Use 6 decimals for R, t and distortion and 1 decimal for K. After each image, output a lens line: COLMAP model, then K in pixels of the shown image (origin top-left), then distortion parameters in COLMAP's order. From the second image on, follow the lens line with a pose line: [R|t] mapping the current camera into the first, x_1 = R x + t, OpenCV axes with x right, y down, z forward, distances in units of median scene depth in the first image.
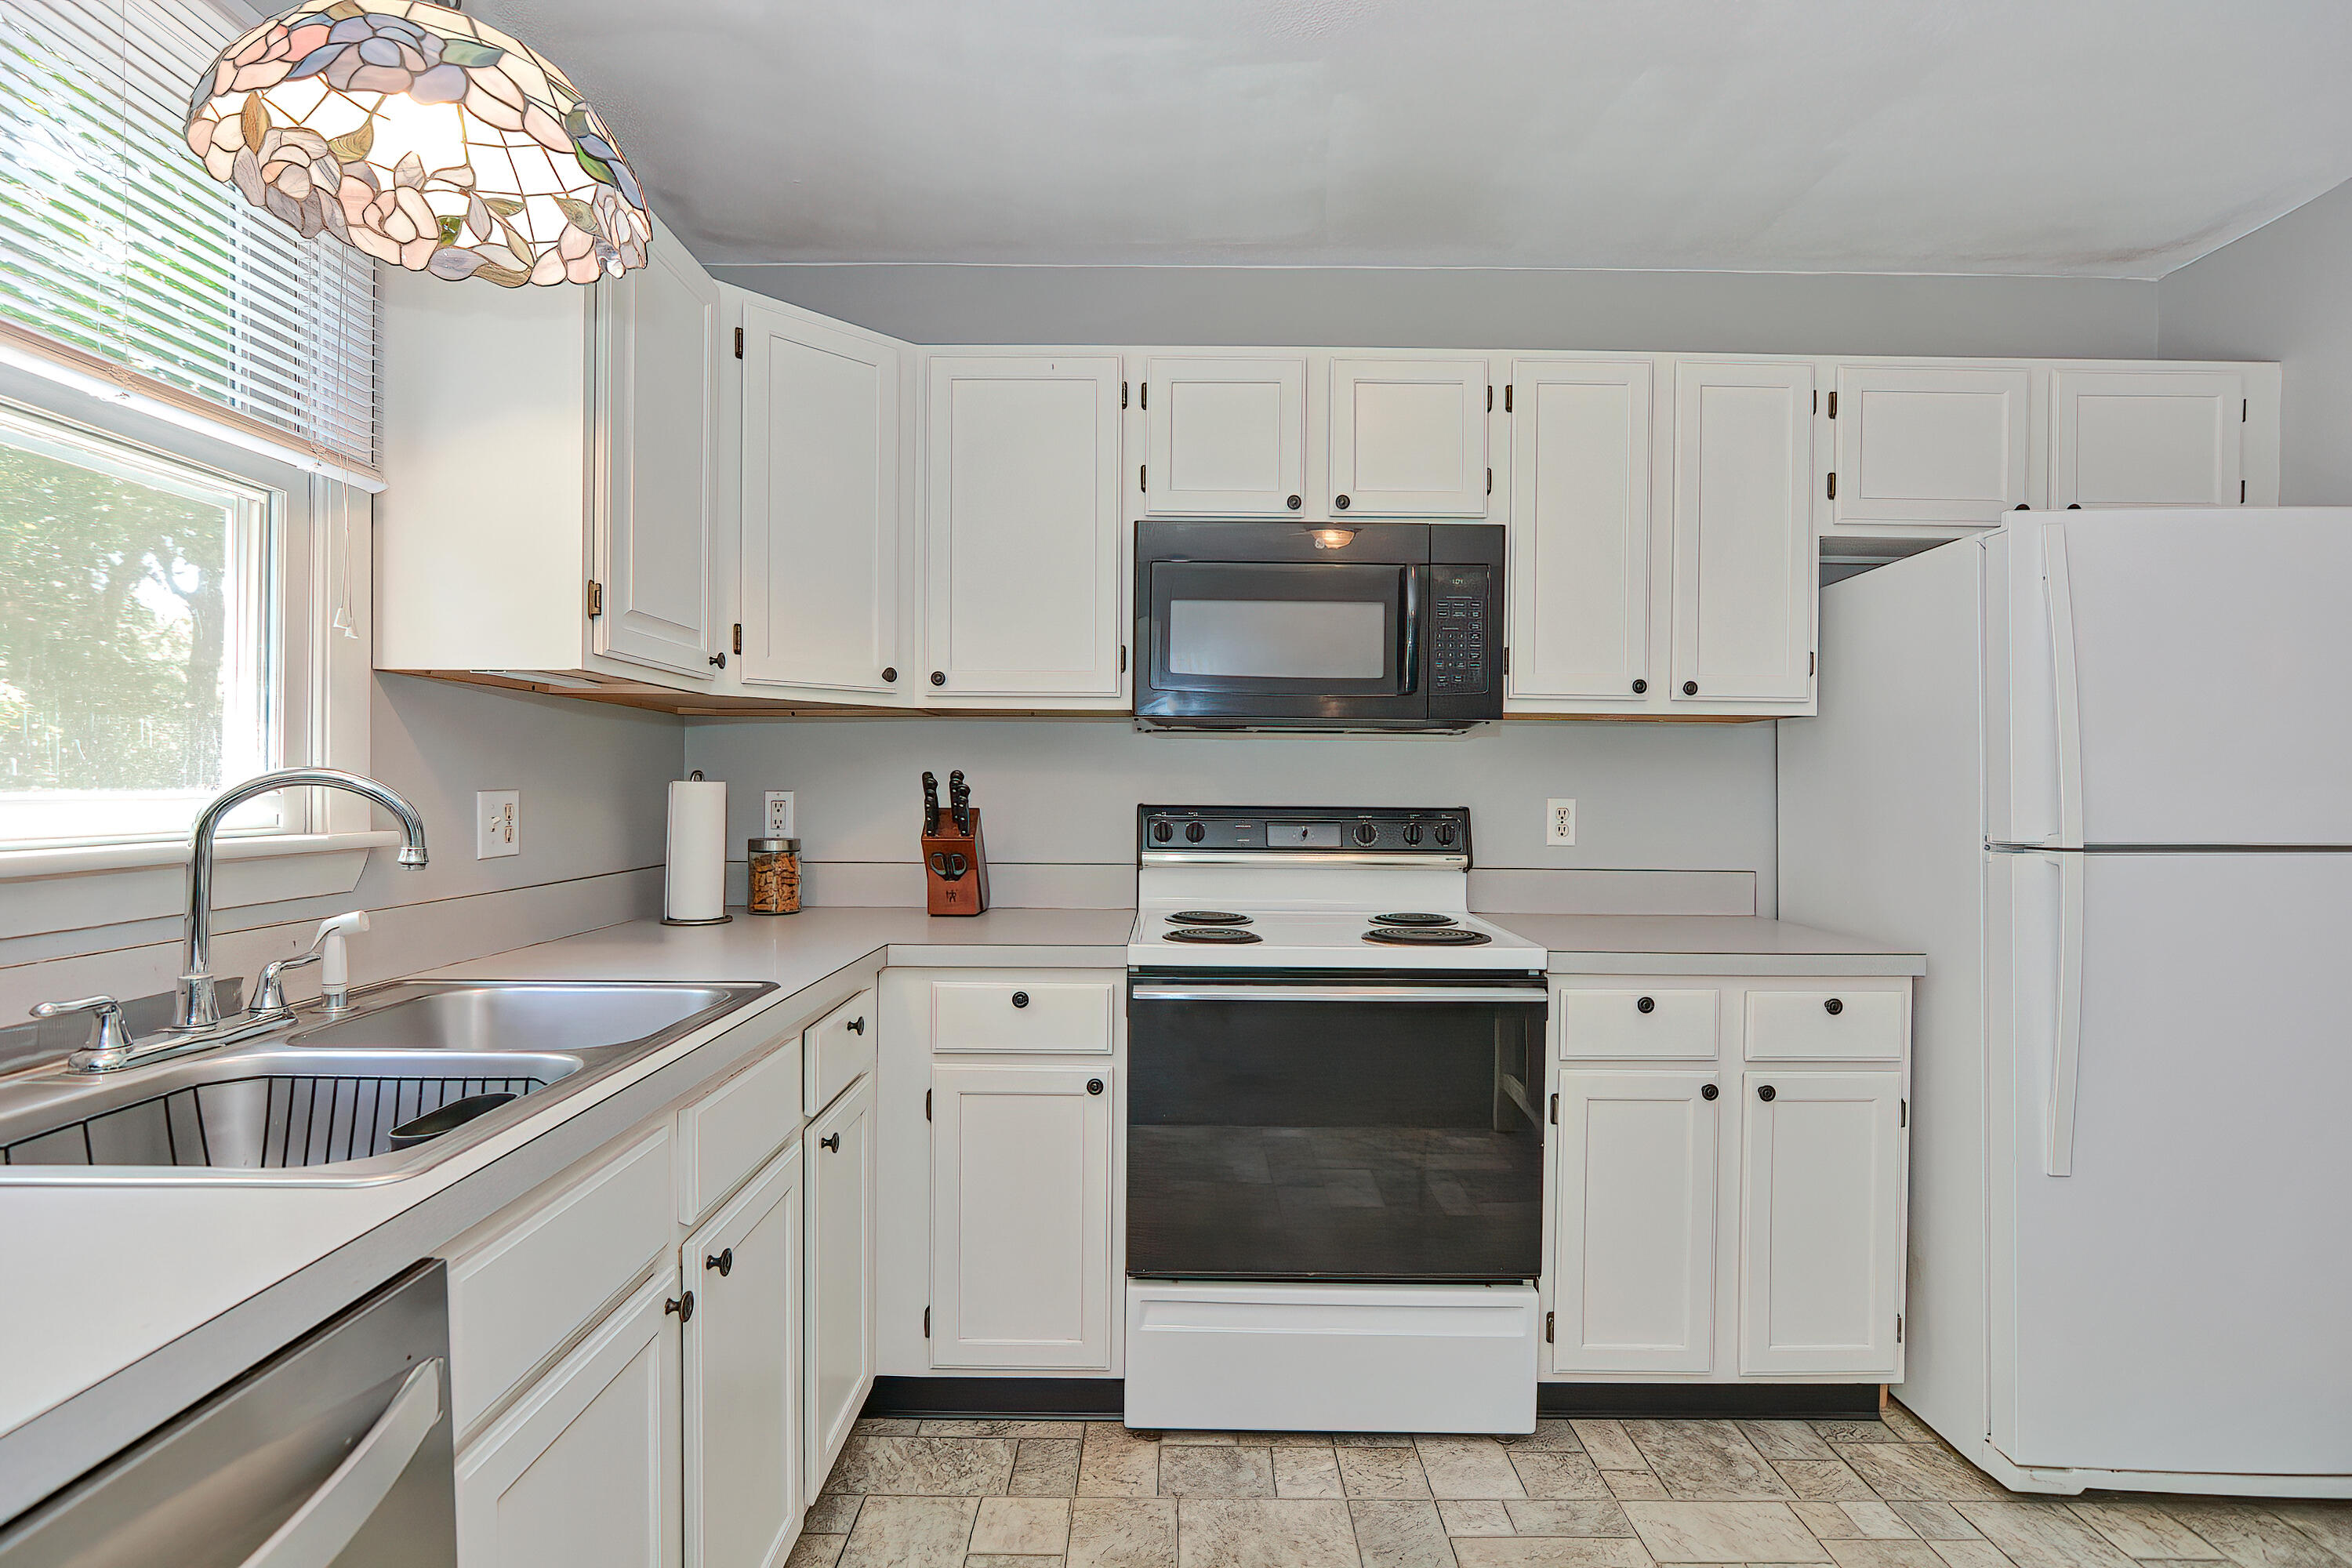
lens RADIAL K [[1175.8, 0, 1200.3], [0, 1175.8, 813.1], [0, 0, 1]] dist [-0.022169, 0.010607]
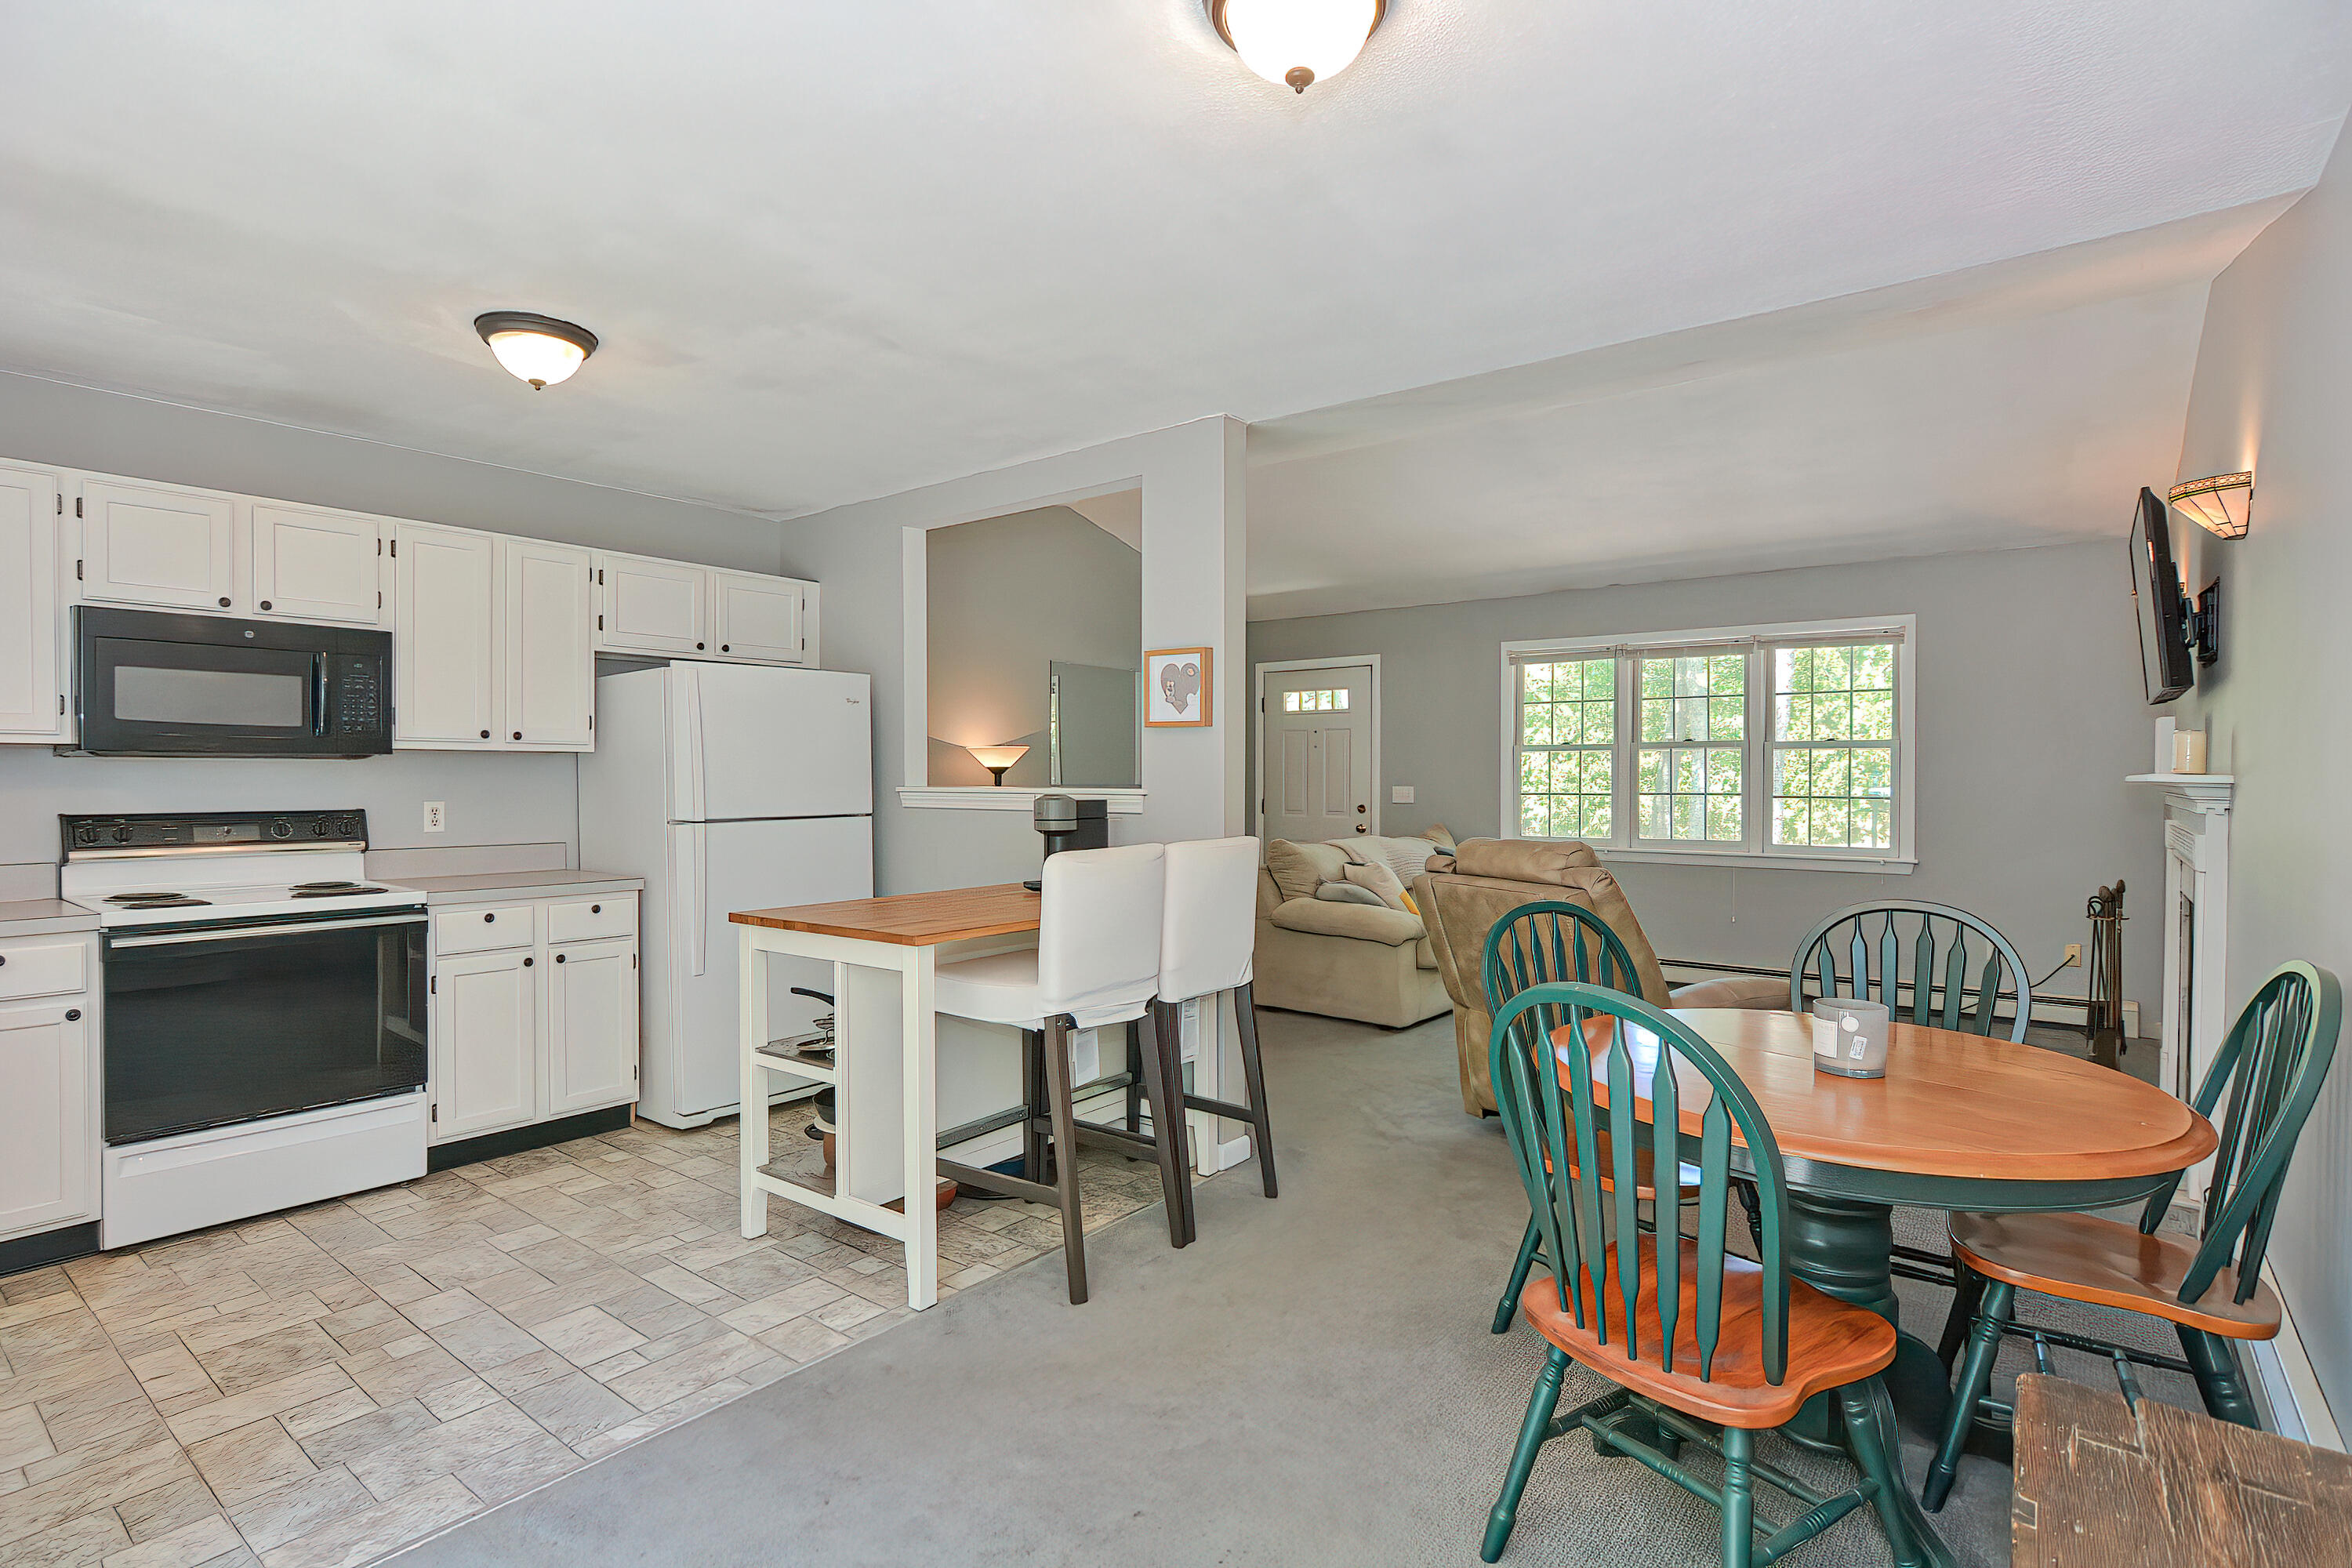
lens RADIAL K [[1121.3, 0, 1128.7], [0, 1121.3, 777.3], [0, 0, 1]] dist [-0.021162, 0.009815]
pose [[0.654213, -0.009449, 0.756251, -0.253855], [0.024326, 0.999667, -0.008553, -0.011764], [-0.755919, 0.023992, 0.654226, -0.817206]]
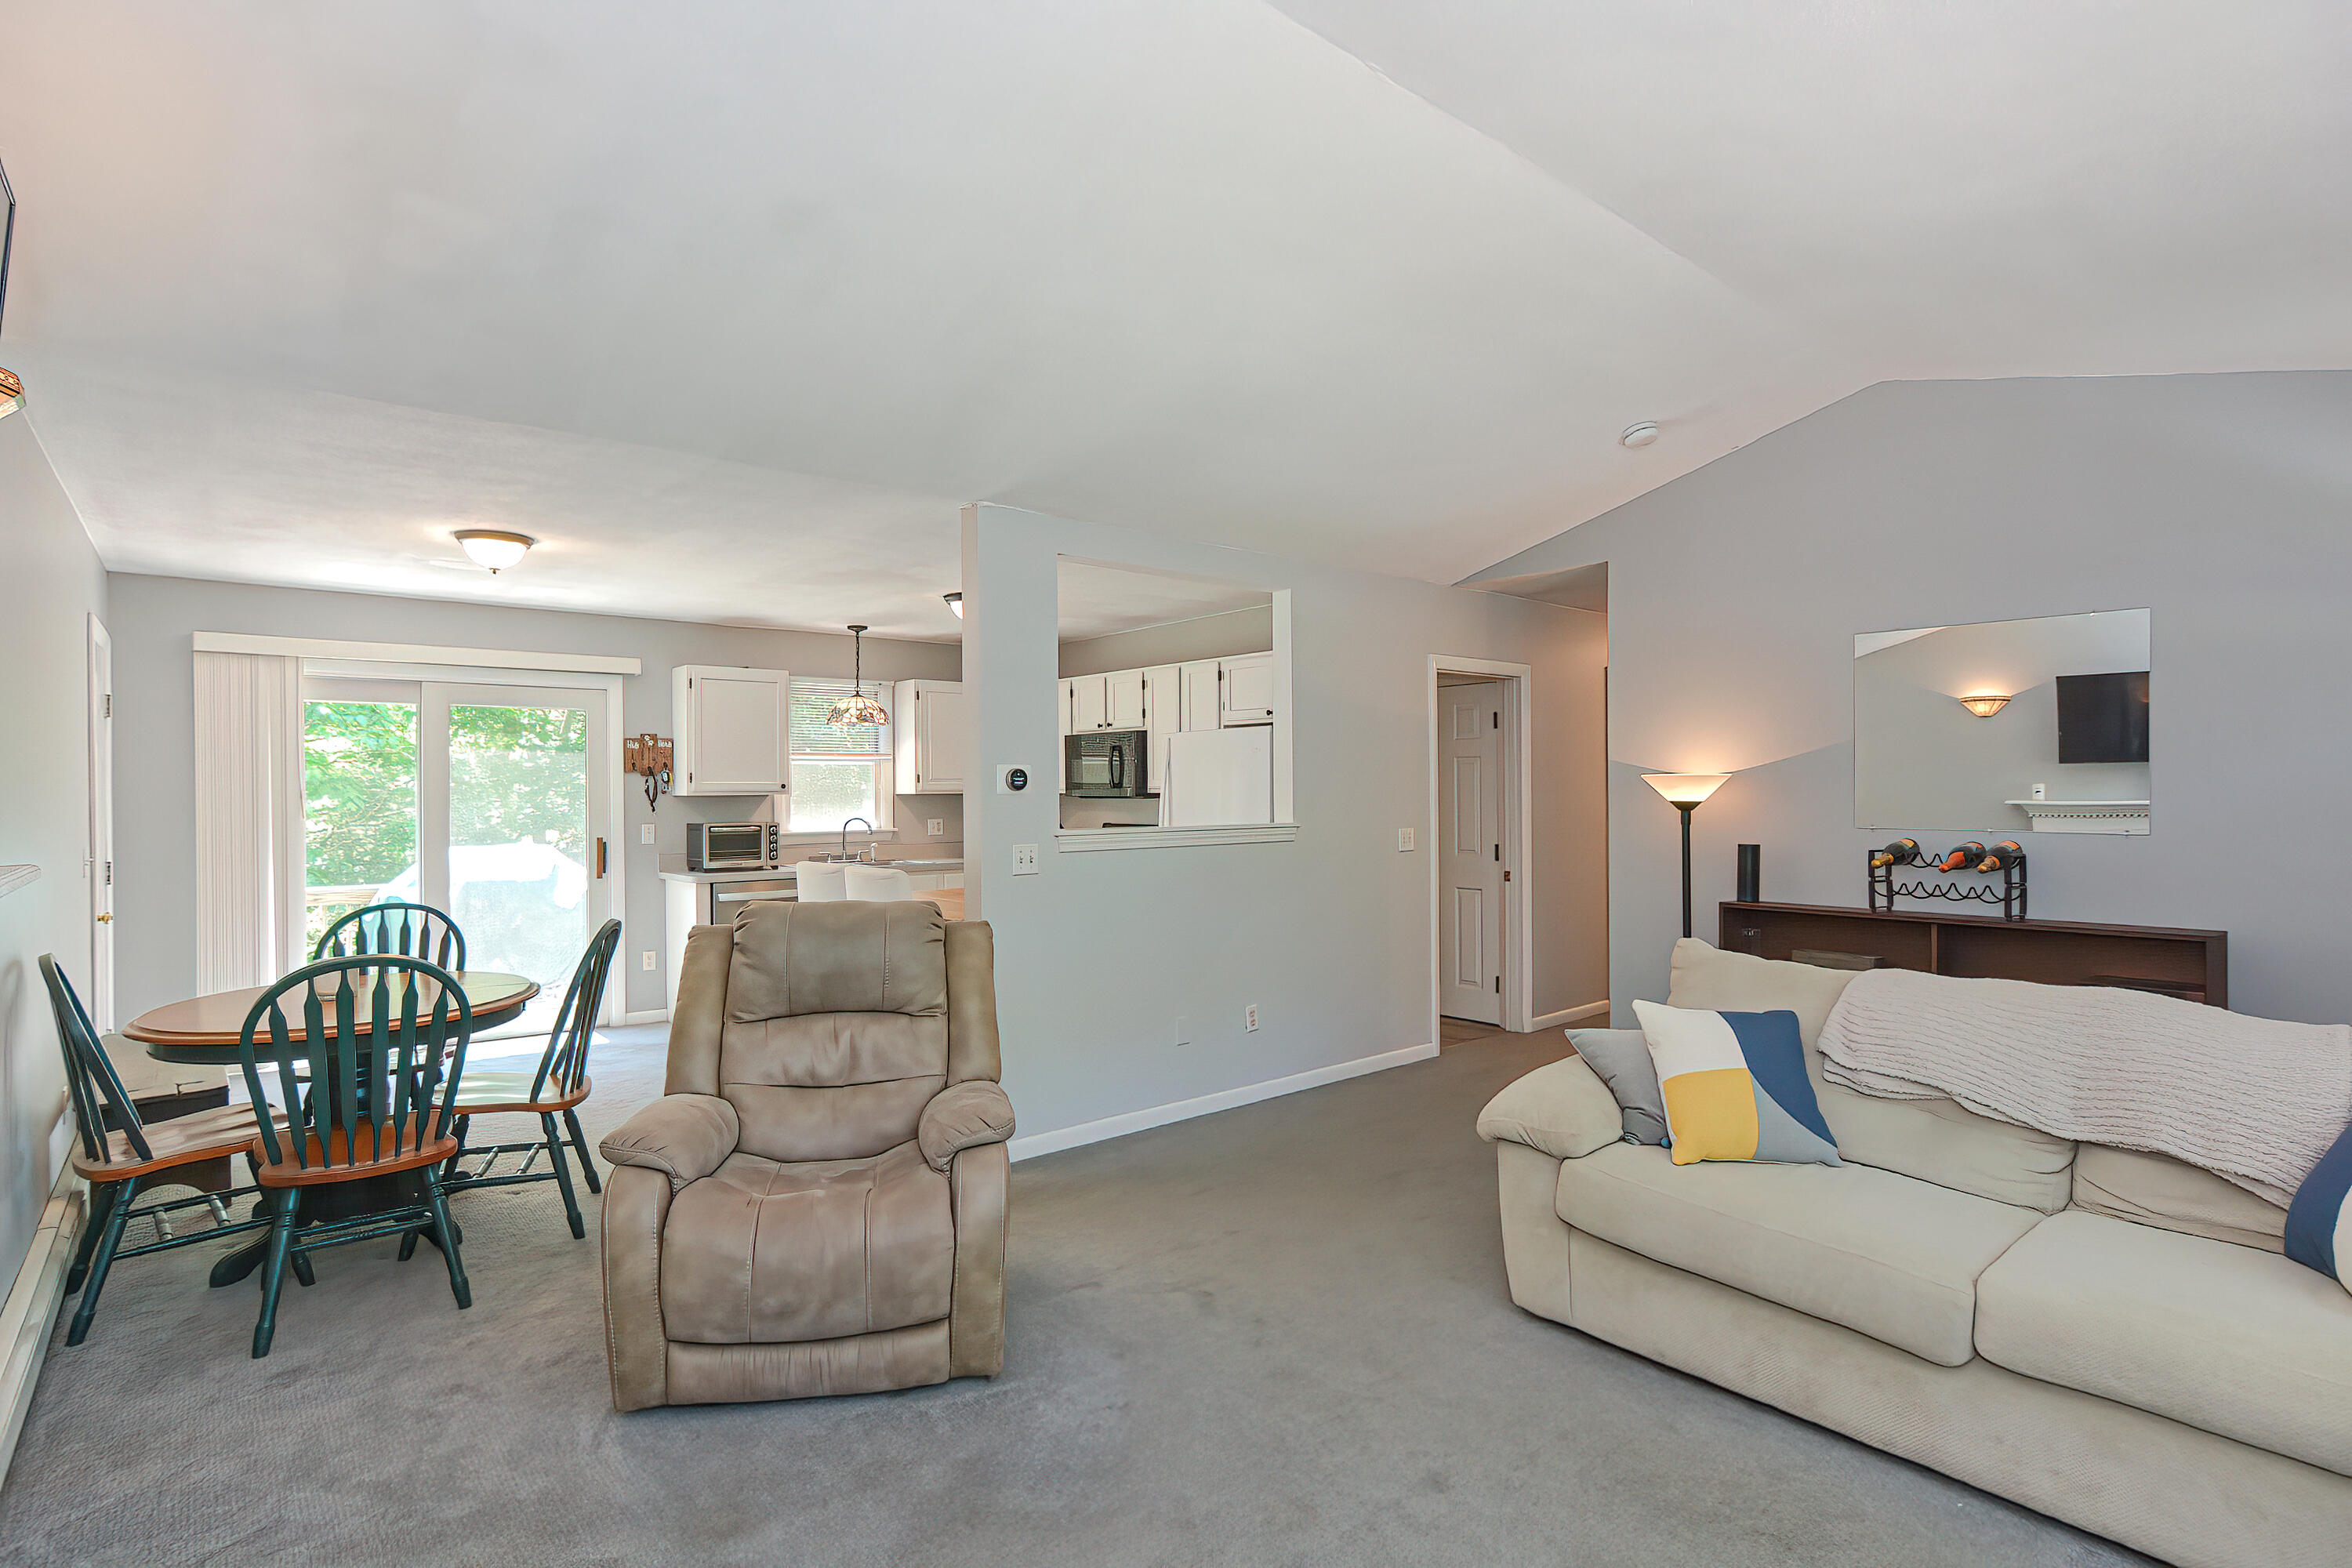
lens RADIAL K [[1188.7, 0, 1176.0], [0, 1188.7, 784.0], [0, 0, 1]] dist [-0.002010, -0.000301]
pose [[0.632096, -0.013208, -0.774778, 2.719529], [-0.008249, 0.999683, -0.023771, -0.041739], [0.774846, 0.021417, 0.631787, -0.856207]]
